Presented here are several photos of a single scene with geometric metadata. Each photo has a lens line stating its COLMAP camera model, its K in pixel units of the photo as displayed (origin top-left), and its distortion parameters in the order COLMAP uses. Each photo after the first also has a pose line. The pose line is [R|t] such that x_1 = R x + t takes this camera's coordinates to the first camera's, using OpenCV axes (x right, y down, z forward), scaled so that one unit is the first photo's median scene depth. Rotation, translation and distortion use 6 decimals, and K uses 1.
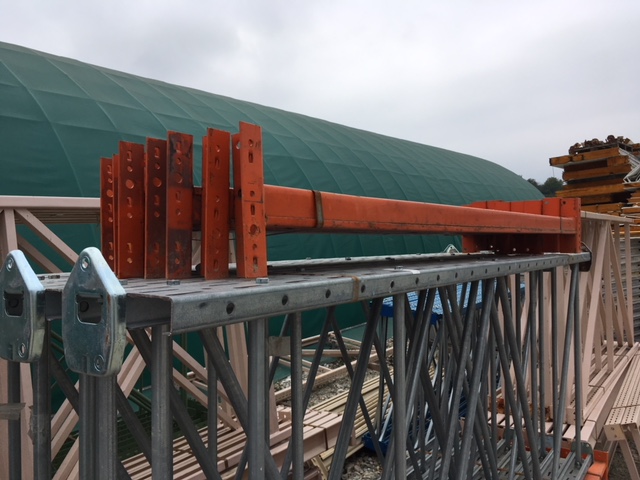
lens RADIAL K [[536.7, 0, 320.0], [0, 536.7, 240.0], [0, 0, 1]] dist [0.035833, -0.006748]
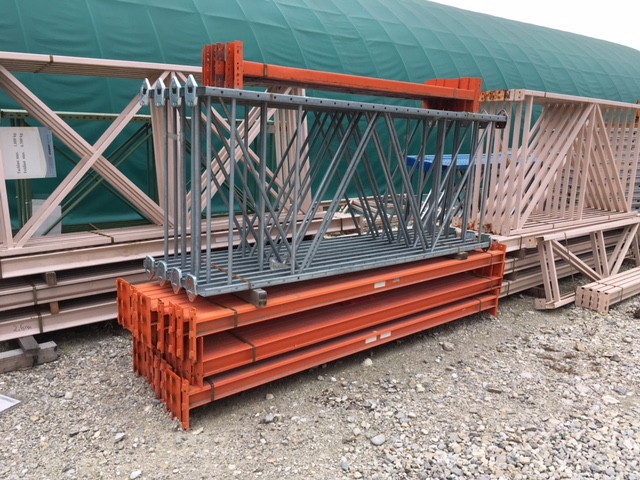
lens RADIAL K [[536.7, 0, 320.0], [0, 536.7, 240.0], [0, 0, 1]] dist [0.035833, -0.006748]
pose [[0.964537, 0.110787, -0.239573, 1.084874], [-0.059738, 0.975724, 0.210700, 0.207645], [0.257100, -0.188916, 0.947740, -1.890744]]
